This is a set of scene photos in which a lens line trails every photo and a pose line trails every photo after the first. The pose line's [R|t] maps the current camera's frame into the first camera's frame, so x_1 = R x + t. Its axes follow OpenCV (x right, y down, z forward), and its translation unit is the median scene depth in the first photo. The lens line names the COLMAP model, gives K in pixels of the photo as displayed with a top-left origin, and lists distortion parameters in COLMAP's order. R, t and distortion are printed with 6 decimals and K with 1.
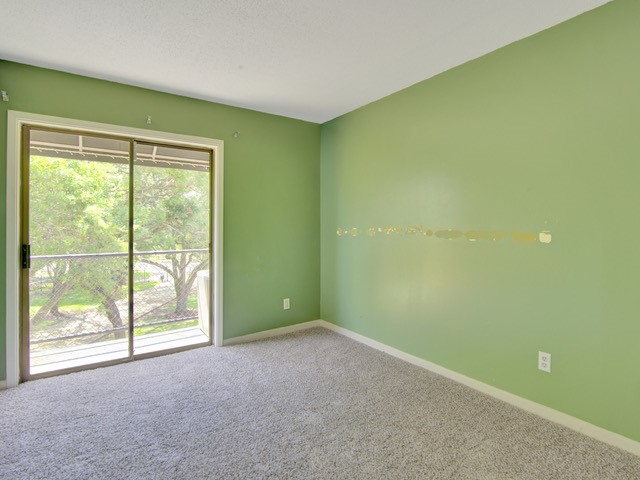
lens RADIAL K [[340.5, 0, 322.6], [0, 340.5, 242.5], [0, 0, 1]] dist [-0.000663, -0.000225]
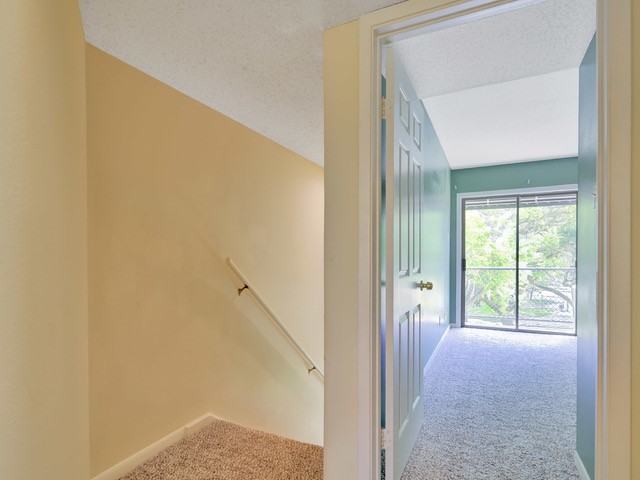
lens RADIAL K [[340.5, 0, 322.6], [0, 340.5, 242.5], [0, 0, 1]] dist [-0.000663, -0.000225]
pose [[0.490036, -0.034672, -0.871013, 0.382834], [-0.035275, 0.997601, -0.059557, 0.047711], [0.870988, 0.059910, 0.487637, -0.578143]]
